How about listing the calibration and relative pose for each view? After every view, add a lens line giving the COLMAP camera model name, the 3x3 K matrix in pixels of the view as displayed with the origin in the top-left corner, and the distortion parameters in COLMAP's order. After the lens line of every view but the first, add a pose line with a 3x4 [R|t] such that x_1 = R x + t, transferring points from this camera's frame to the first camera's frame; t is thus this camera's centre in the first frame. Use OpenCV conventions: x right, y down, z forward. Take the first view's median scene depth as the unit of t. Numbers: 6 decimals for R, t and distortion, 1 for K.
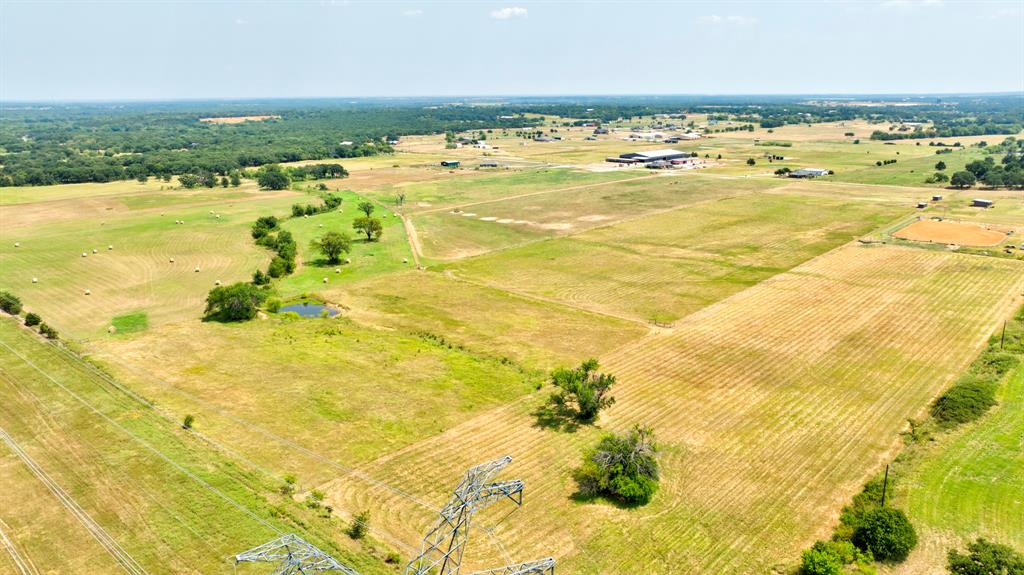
lens RADIAL K [[718.3, 0, 515.5], [0, 718.3, 285.3], [0, 0, 1]] dist [-0.035396, 0.037080]
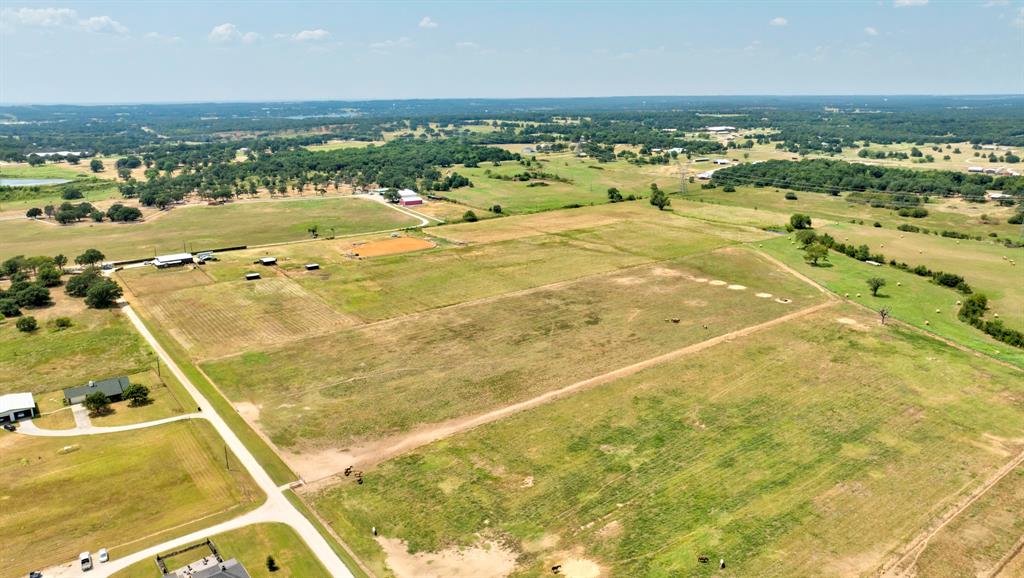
lens RADIAL K [[713.5, 0, 513.5], [0, 713.5, 315.8], [0, 0, 1]] dist [-0.031405, 0.030774]
pose [[-0.987503, -0.028278, 0.155042, 0.191597], [0.058728, 0.846890, 0.528515, -1.015737], [-0.146249, 0.531016, -0.834646, 3.228960]]
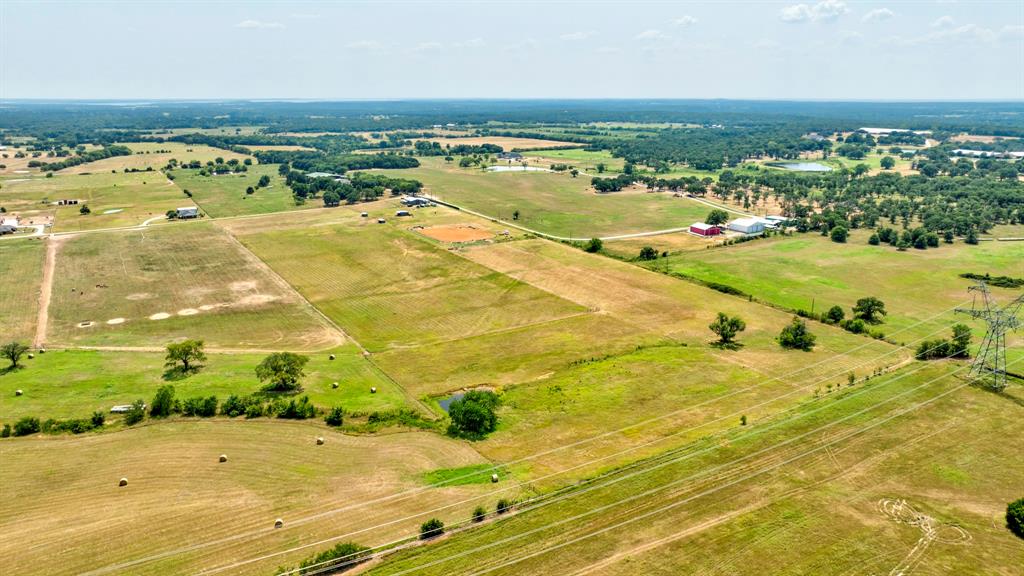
lens RADIAL K [[718.3, 0, 515.5], [0, 718.3, 285.8], [0, 0, 1]] dist [-0.035396, 0.037080]
pose [[0.268494, -0.237770, 0.933475, -1.217823], [0.246544, 0.953743, 0.172019, -0.290807], [-0.931196, 0.183957, 0.314695, 0.576591]]
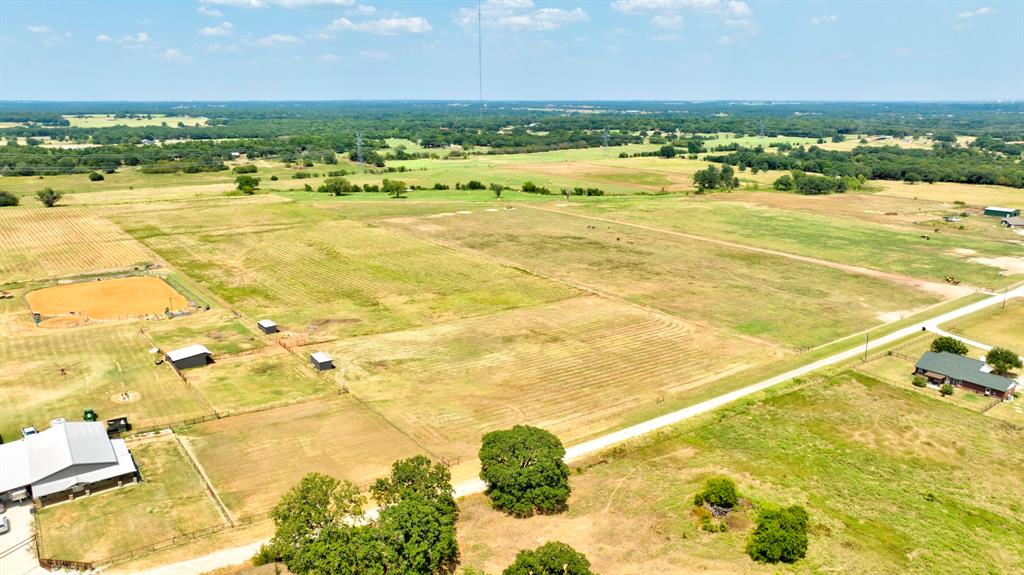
lens RADIAL K [[725.2, 0, 518.0], [0, 725.2, 284.1], [0, 0, 1]] dist [-0.024562, 0.004553]
pose [[-0.163105, 0.255527, -0.952944, 1.747587], [-0.252711, 0.922836, 0.290707, -0.568796], [0.953695, 0.288235, -0.085945, 2.071312]]
